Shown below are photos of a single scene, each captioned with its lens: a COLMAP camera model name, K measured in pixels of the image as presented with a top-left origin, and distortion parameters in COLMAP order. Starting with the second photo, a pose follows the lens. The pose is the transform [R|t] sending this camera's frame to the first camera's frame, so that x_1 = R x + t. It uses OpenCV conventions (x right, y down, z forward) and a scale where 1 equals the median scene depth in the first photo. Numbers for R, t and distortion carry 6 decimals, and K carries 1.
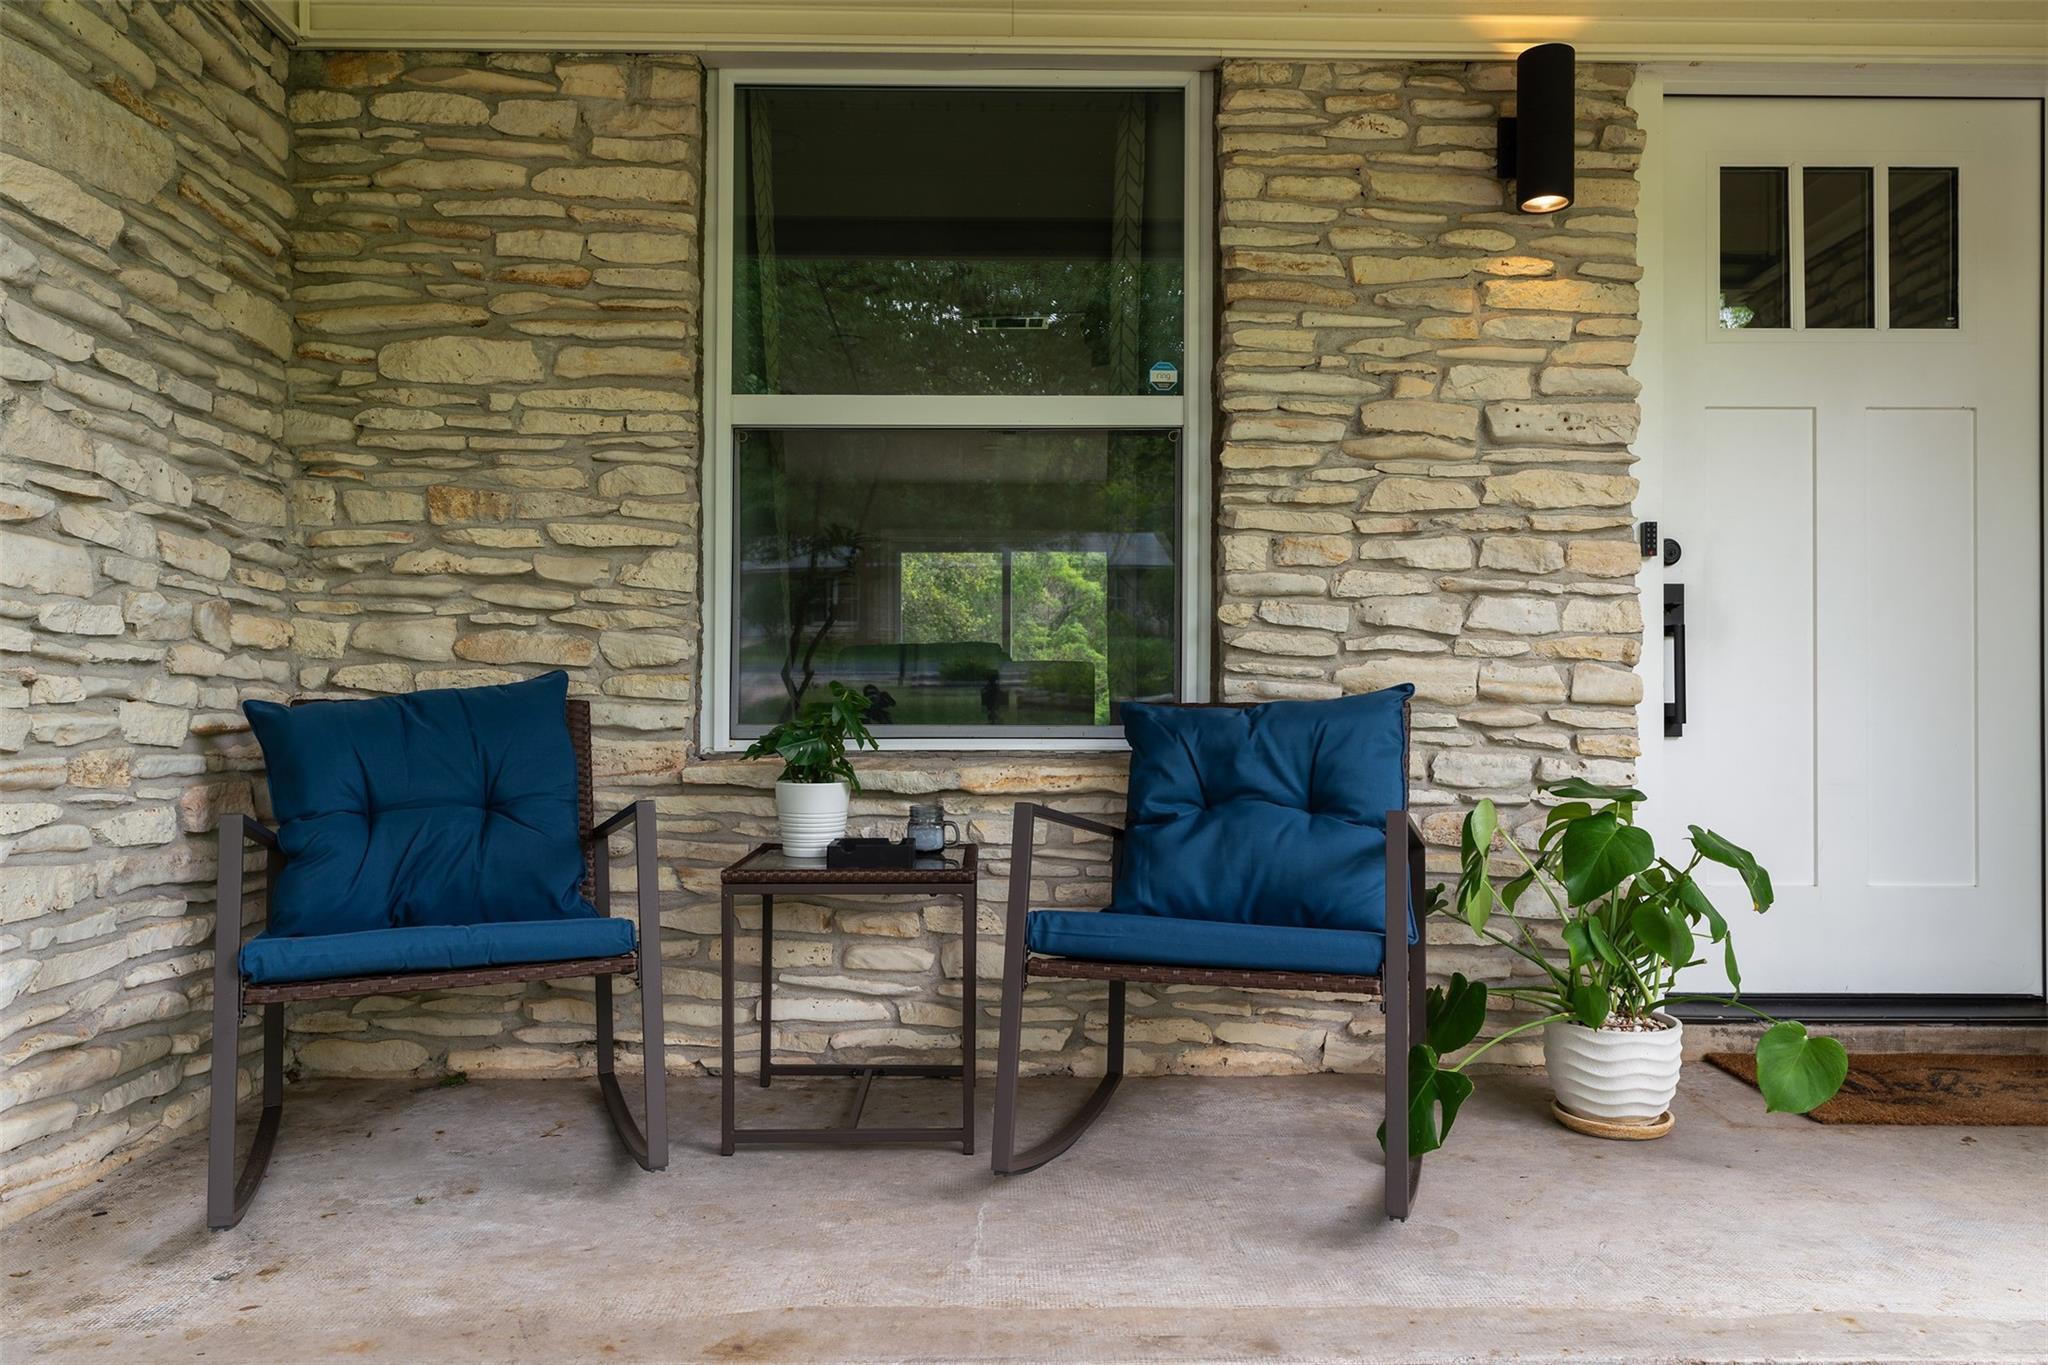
lens RADIAL K [[1372.2, 0, 1024.0], [0, 1372.2, 682.5], [0, 0, 1]] dist [-0.001317, -0.000437]
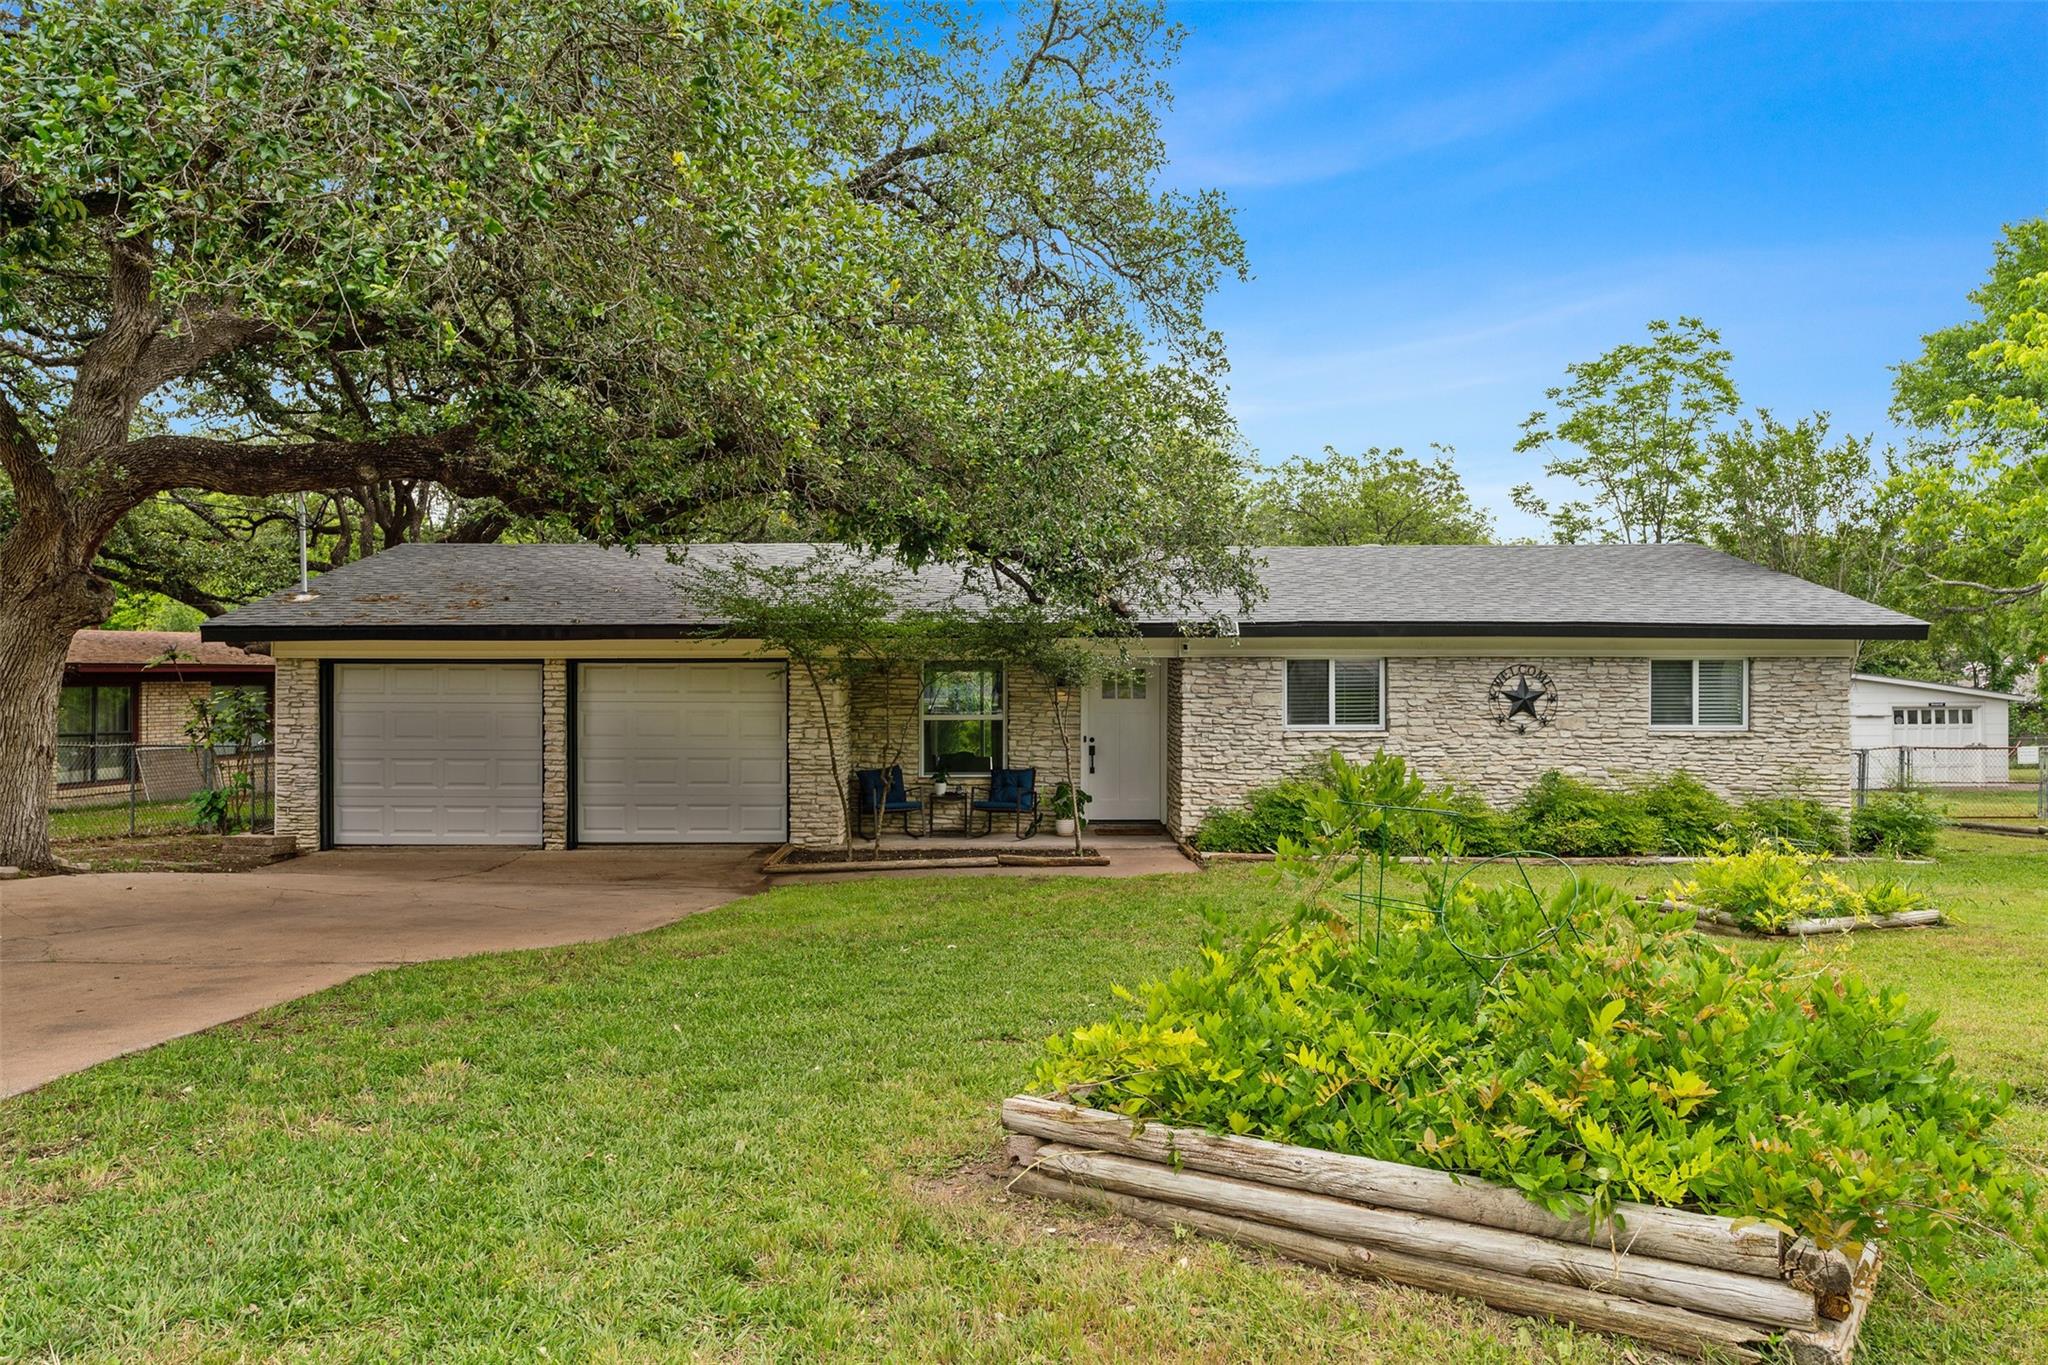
lens RADIAL K [[1372.2, 0, 1024.0], [0, 1372.2, 682.5], [0, 0, 1]] dist [-0.001317, -0.000437]
pose [[0.999930, -0.003983, 0.011167, 0.149435], [0.003796, 0.999854, 0.016683, -0.461107], [-0.011232, -0.016640, 0.999798, -4.954289]]
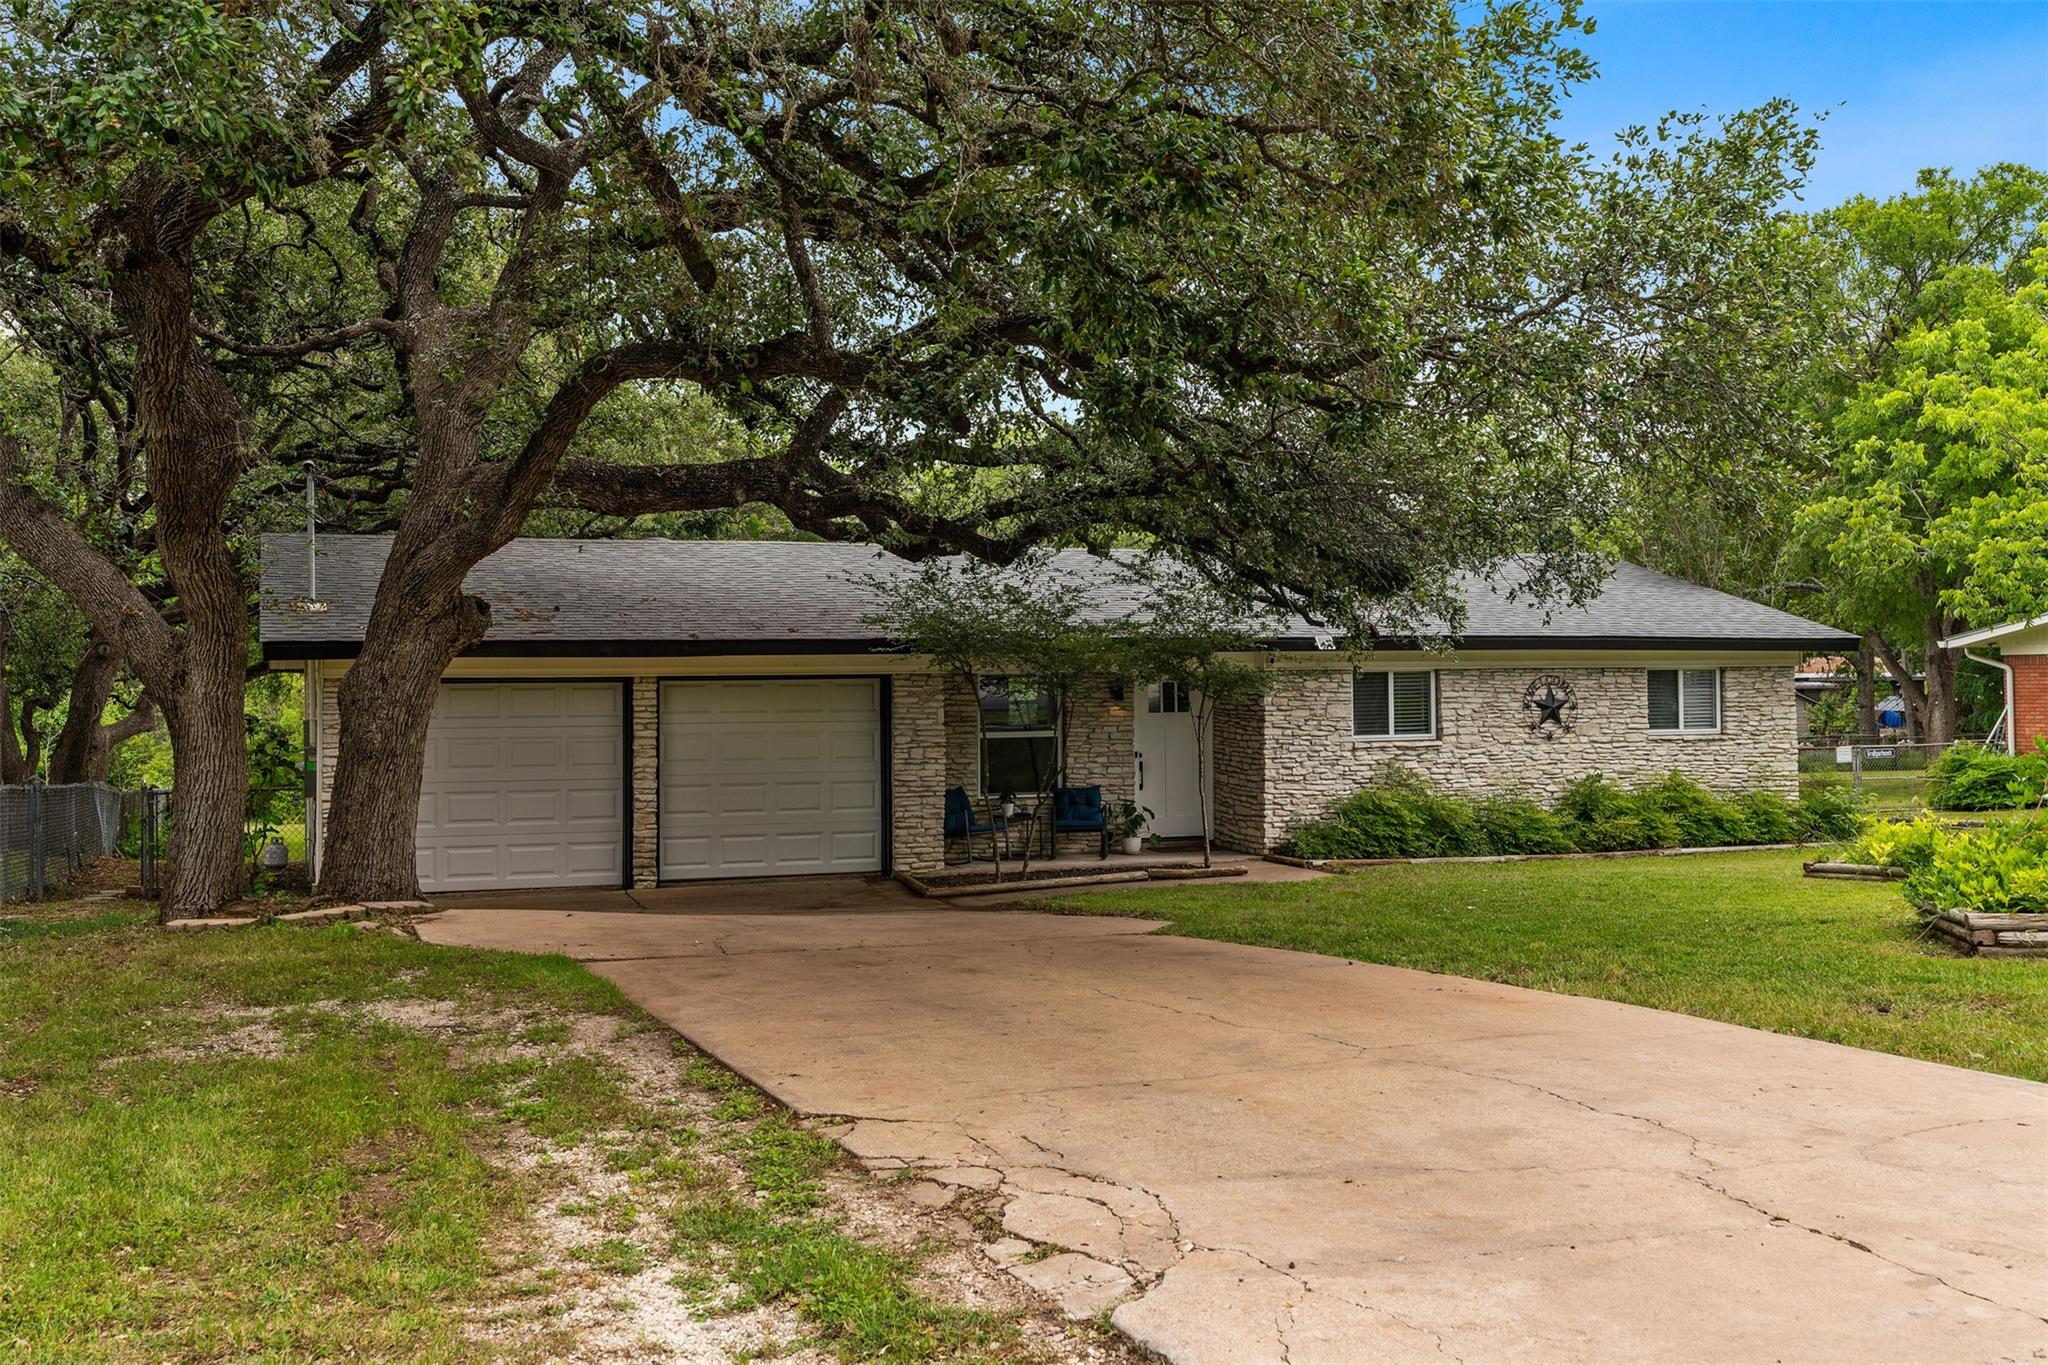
lens RADIAL K [[1907.0, 0, 1024.0], [0, 1907.0, 682.5], [0, 0, 1]] dist [0.001996, -0.001045]
pose [[0.939394, -0.012483, 0.342612, -2.739772], [0.008033, 0.999864, 0.014406, -0.539116], [-0.342746, -0.010780, 0.939366, -6.389728]]
